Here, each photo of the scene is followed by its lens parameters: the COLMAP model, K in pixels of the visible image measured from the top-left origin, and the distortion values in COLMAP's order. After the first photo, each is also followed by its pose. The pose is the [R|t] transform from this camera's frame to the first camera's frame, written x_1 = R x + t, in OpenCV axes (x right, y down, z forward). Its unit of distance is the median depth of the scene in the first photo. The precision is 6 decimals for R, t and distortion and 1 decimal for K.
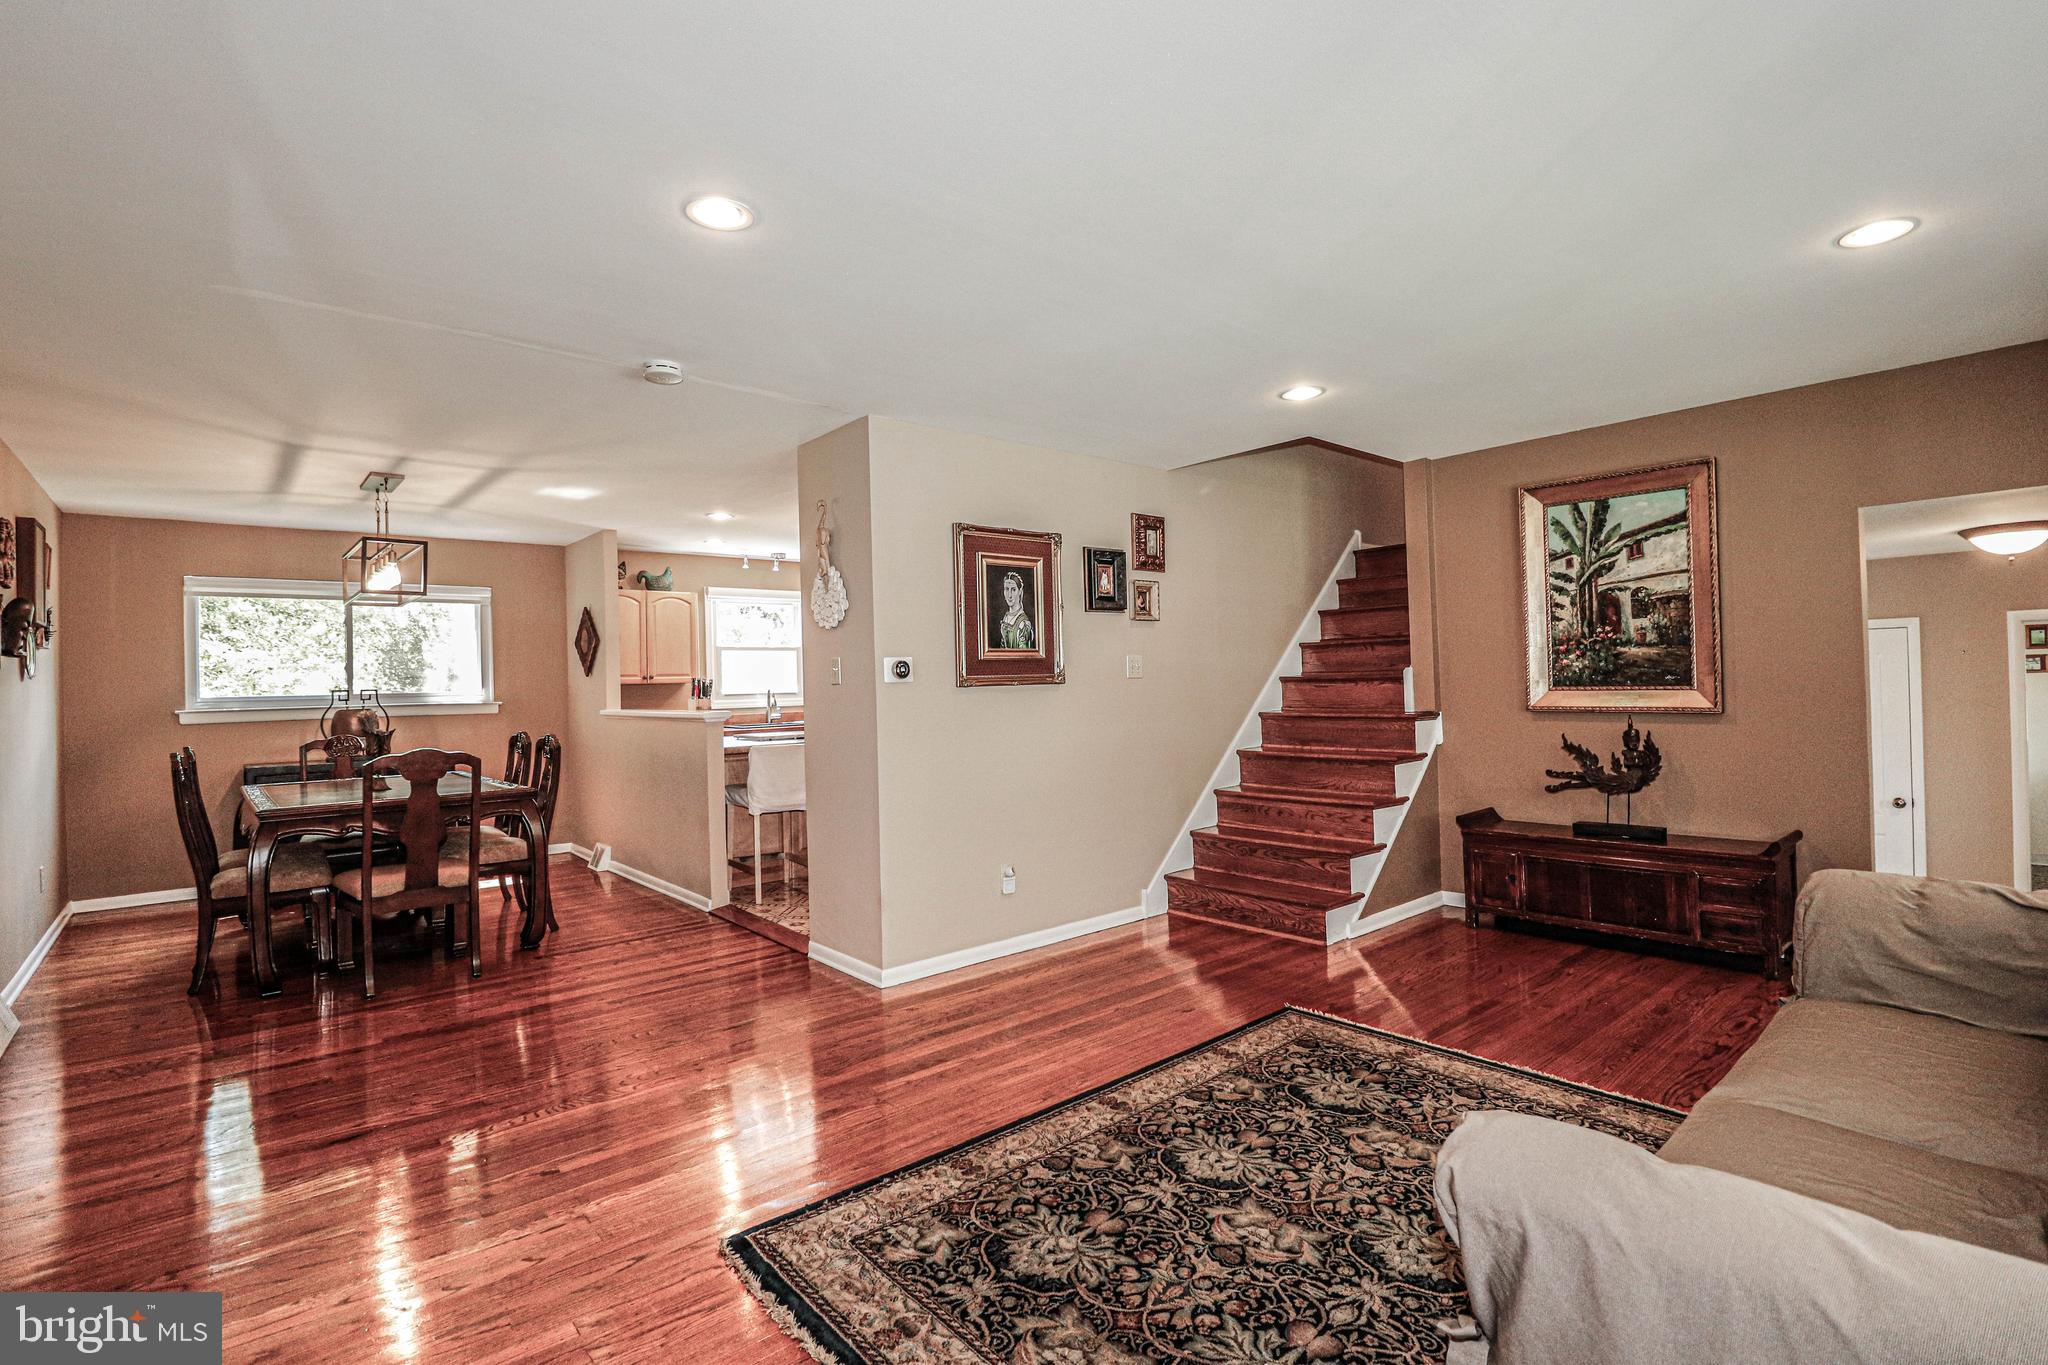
lens RADIAL K [[965.7, 0, 1013.3], [0, 965.7, 685.5], [0, 0, 1]] dist [-0.008923, -0.007542]
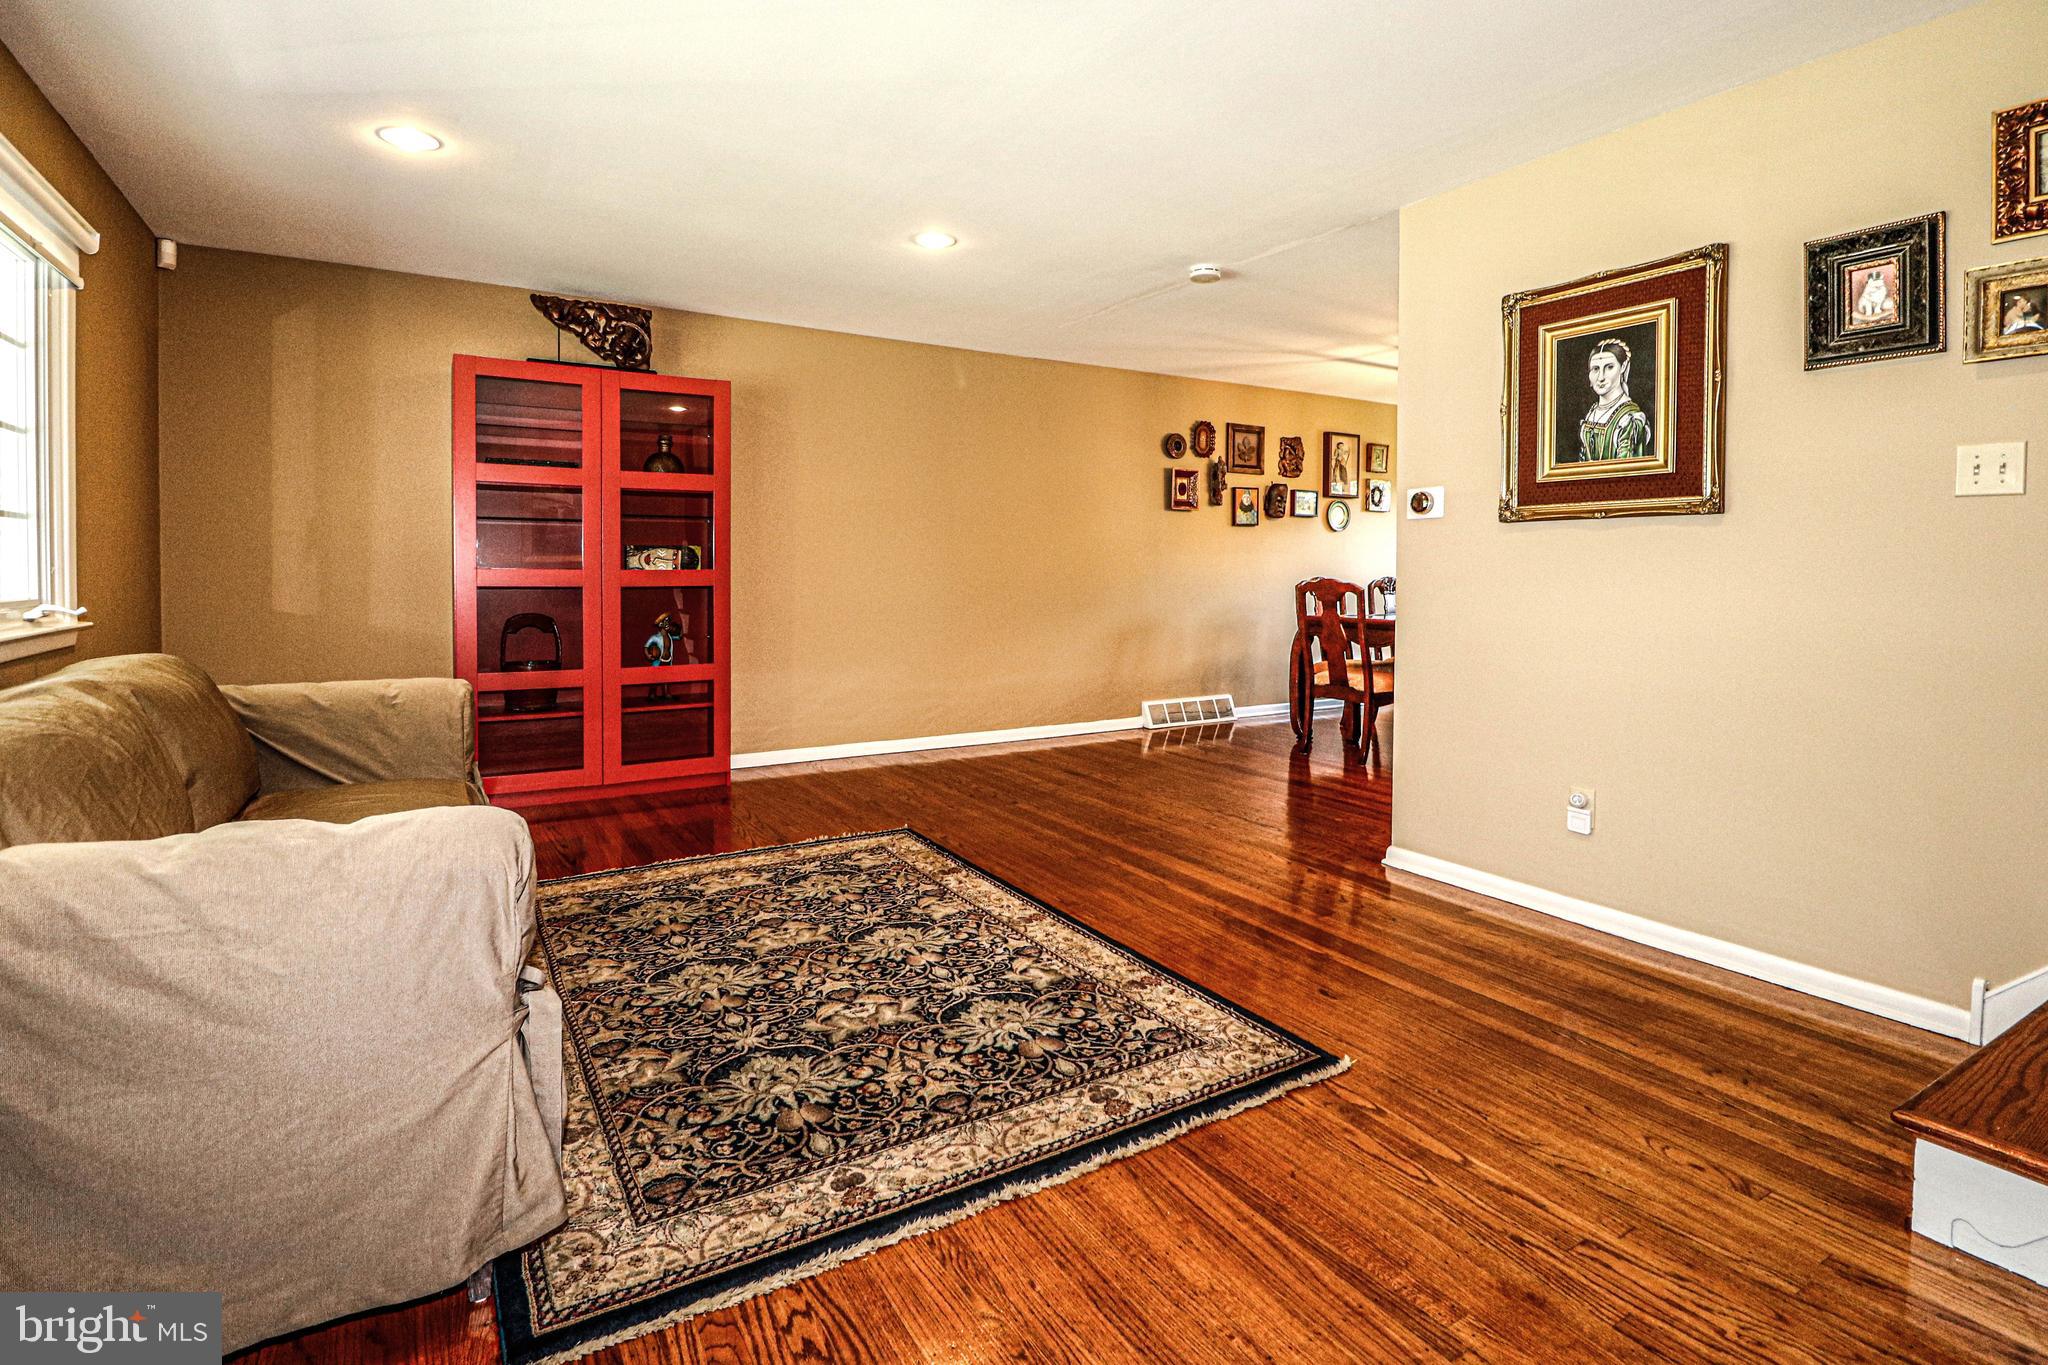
lens RADIAL K [[965.7, 0, 971.2], [0, 965.7, 572.3], [0, 0, 1]] dist [-0.008923, -0.007542]
pose [[-0.173211, 0.025421, -0.984557, 0.693162], [-0.009575, 0.999576, 0.027494, 0.022597], [0.984838, 0.014189, -0.172894, 0.690911]]
